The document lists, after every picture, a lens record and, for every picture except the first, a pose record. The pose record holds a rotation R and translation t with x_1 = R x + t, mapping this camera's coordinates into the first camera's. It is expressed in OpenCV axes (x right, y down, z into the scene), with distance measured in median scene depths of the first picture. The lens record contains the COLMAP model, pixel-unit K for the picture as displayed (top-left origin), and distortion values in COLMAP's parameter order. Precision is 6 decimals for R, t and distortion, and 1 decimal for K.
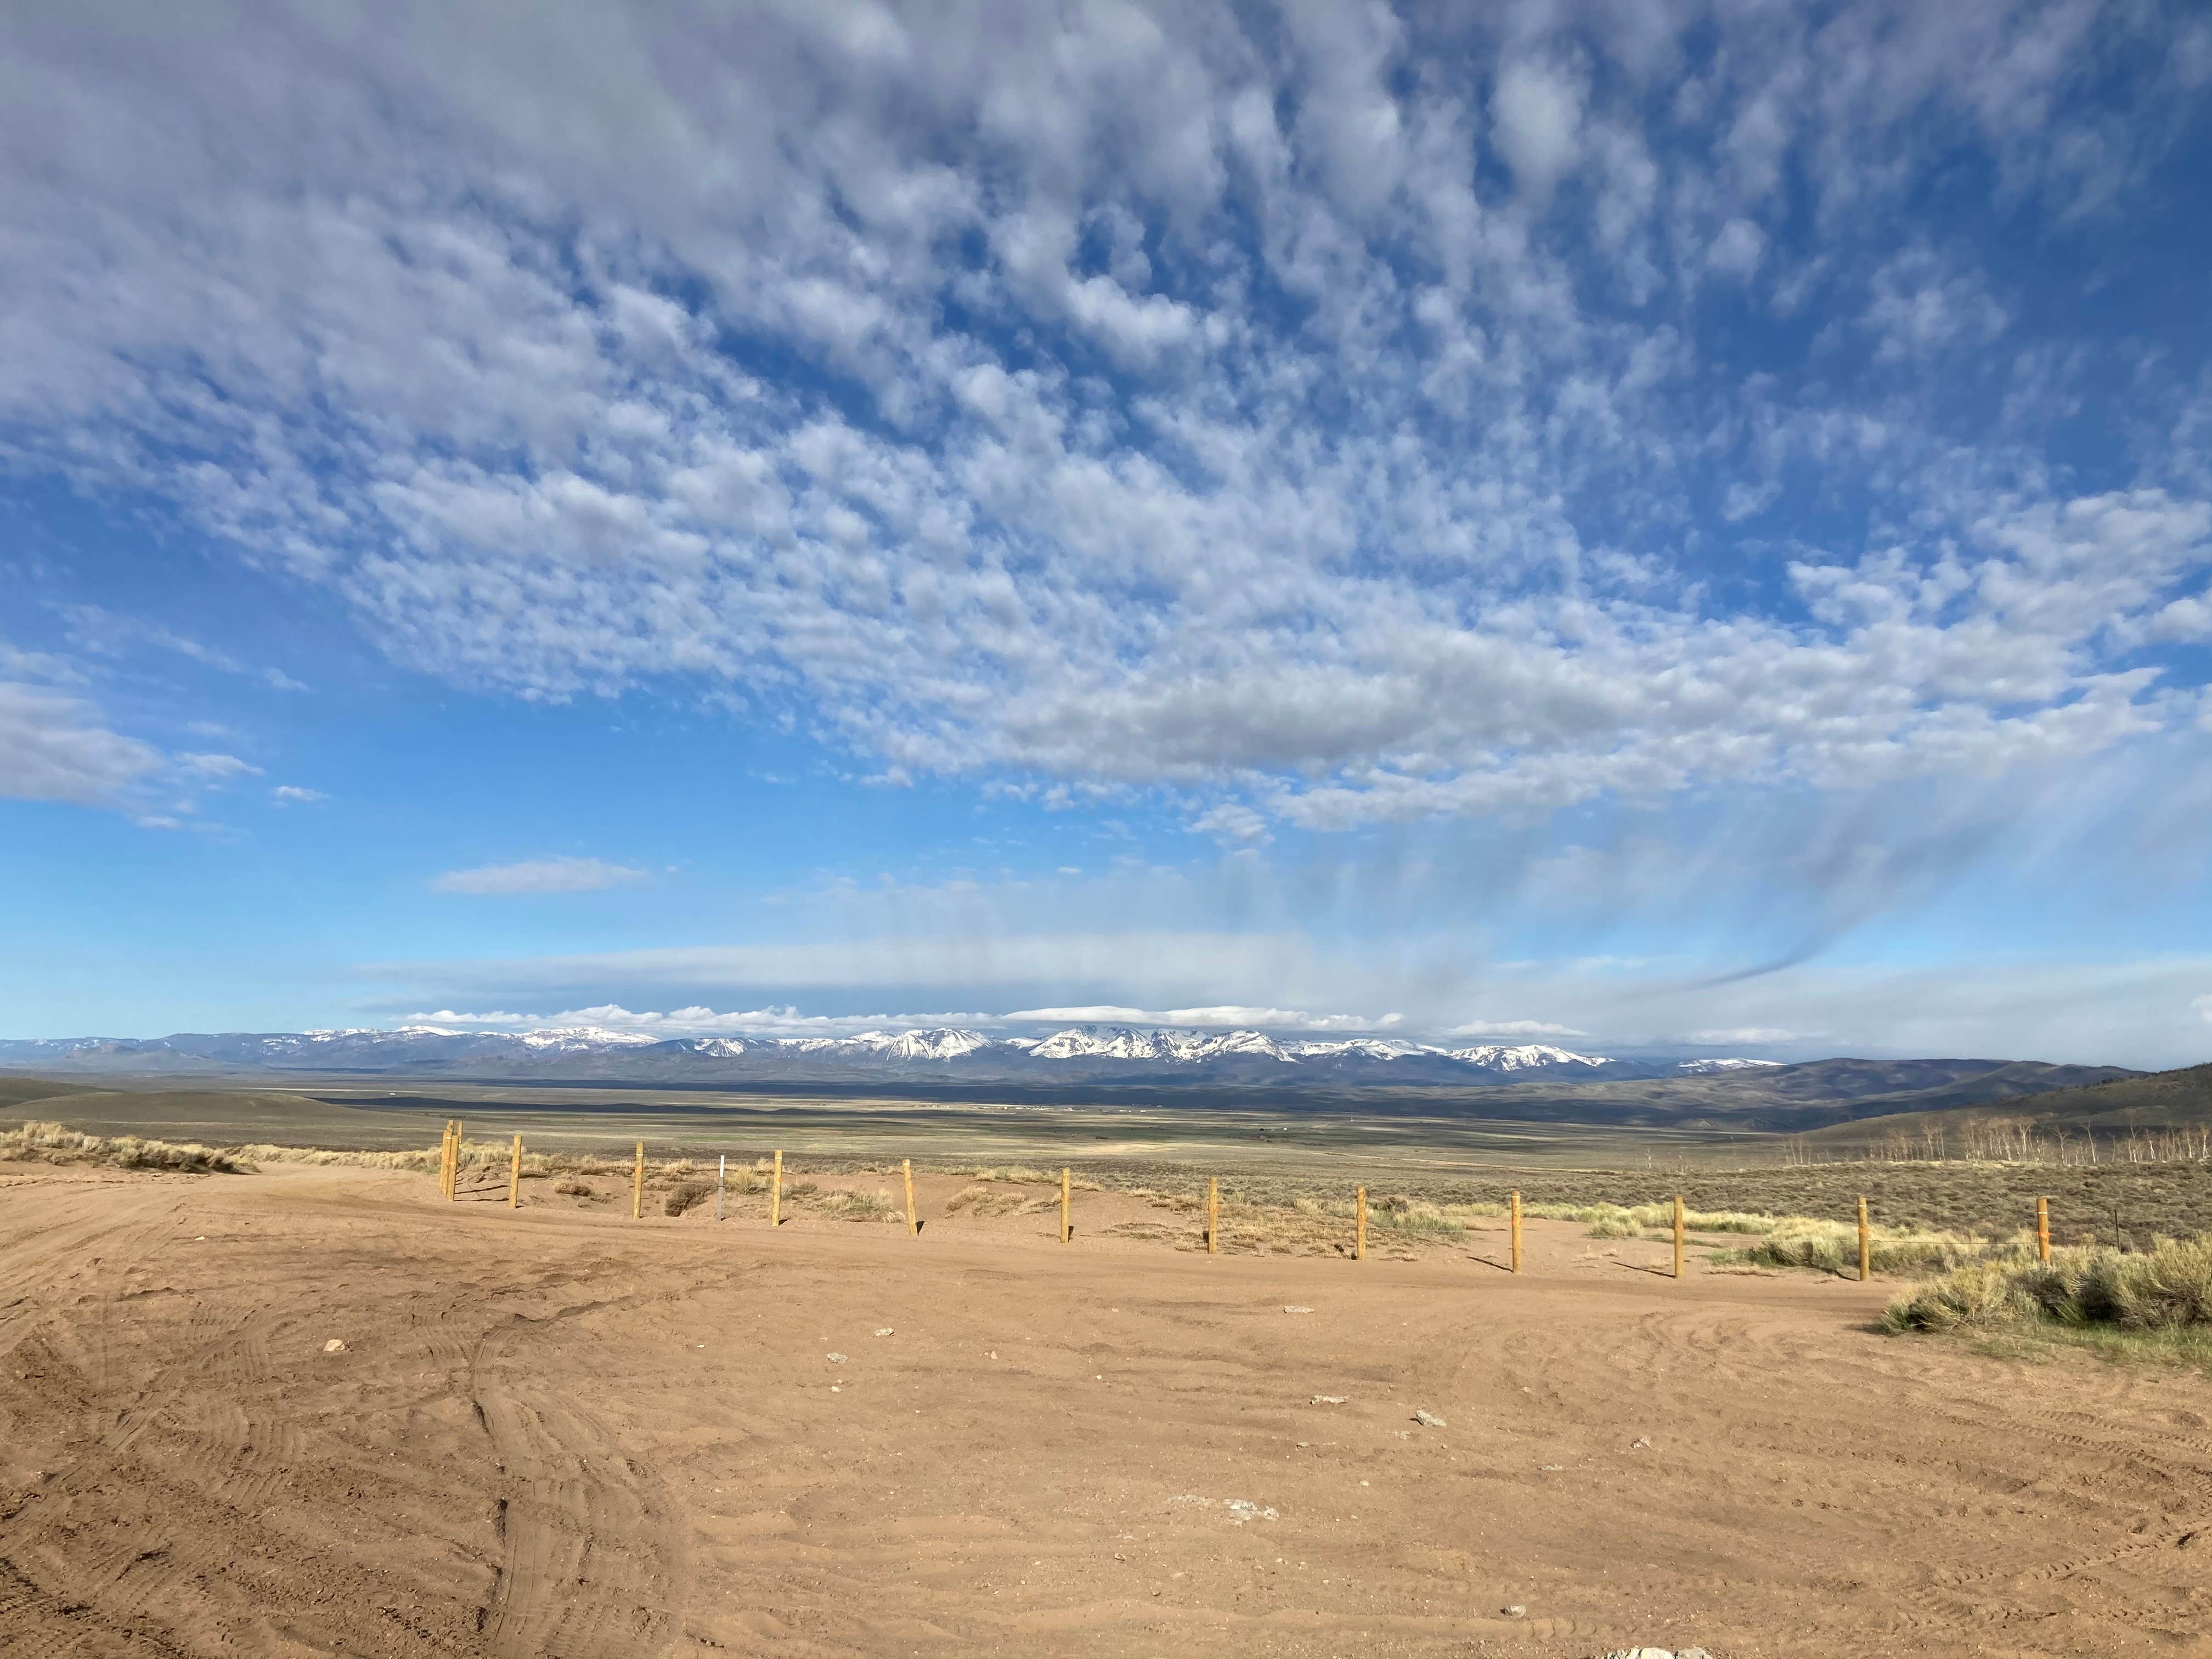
lens RADIAL K [[3747.4, 0, 1112.1], [0, 3747.4, 876.9], [0, 0, 1]] dist [0.688101, -5.416264]
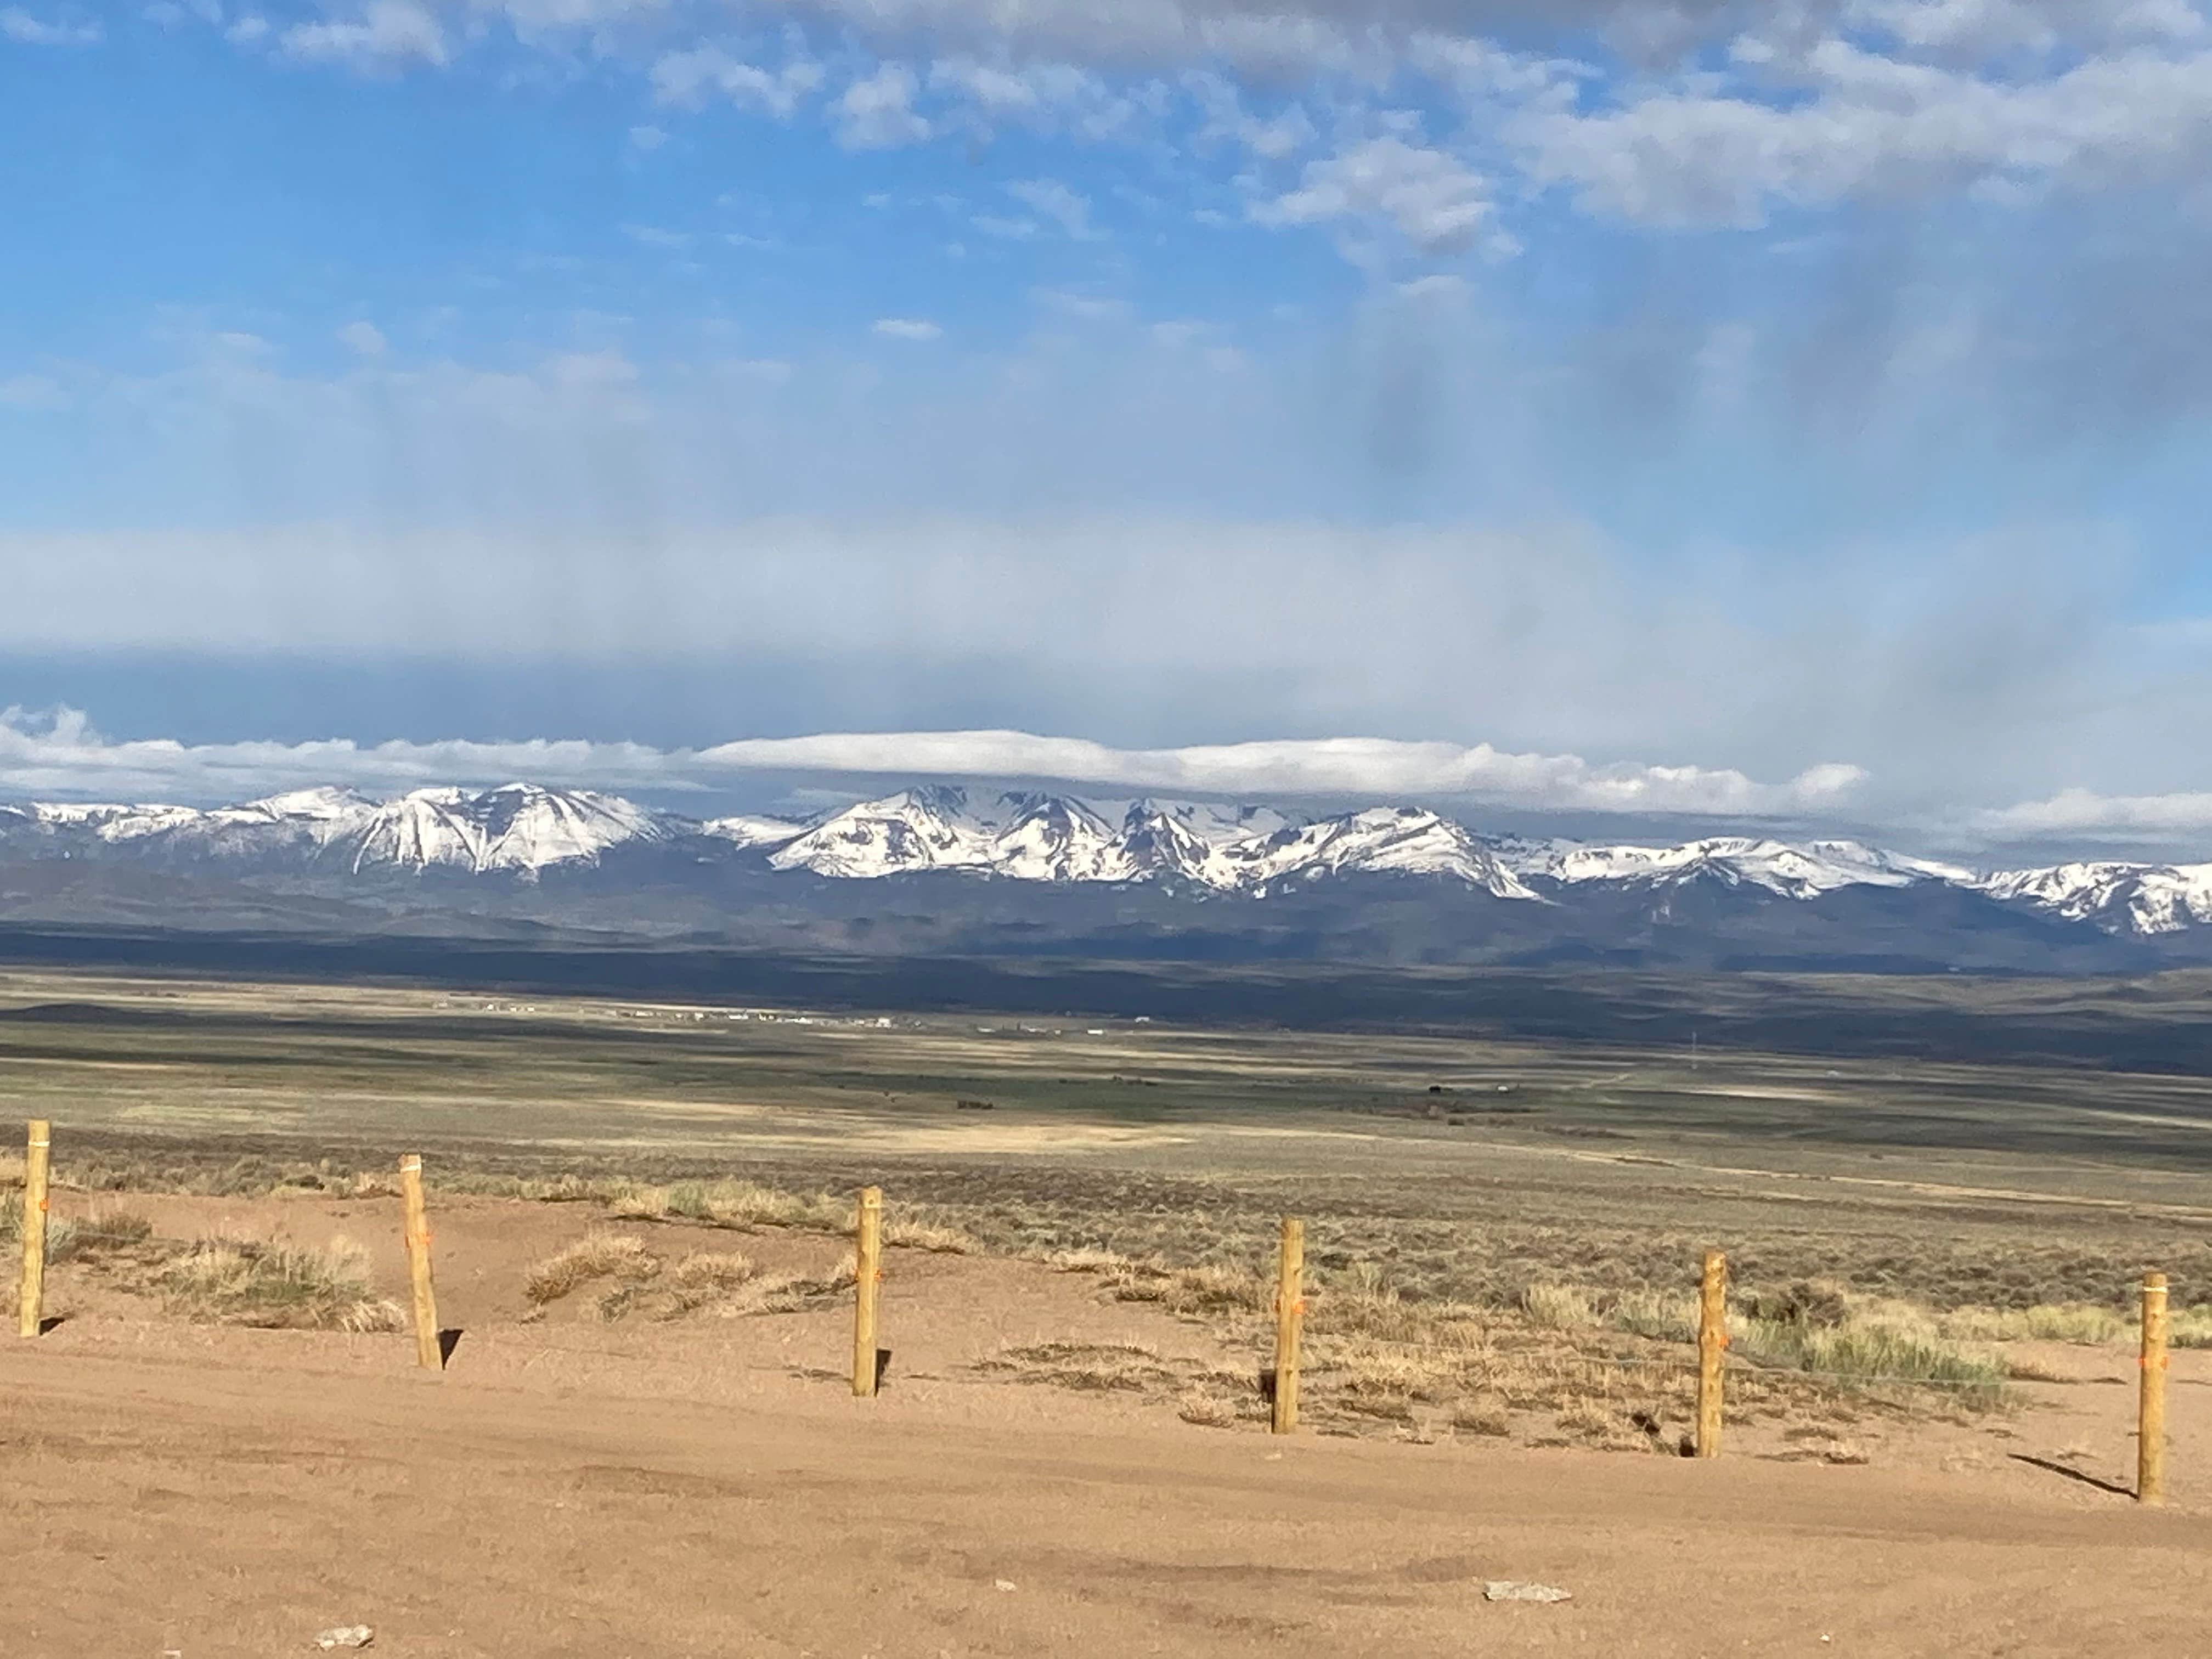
lens RADIAL K [[3487.5, 0, 1106.0], [0, 3487.5, 829.5], [0, 0, 1]] dist [-0.005874, 1.070511]
pose [[0.992150, 0.020552, 0.123350, -0.031760], [-0.024620, 0.999199, 0.031547, 0.033285], [-0.122603, -0.034336, 0.991862, 0.679795]]
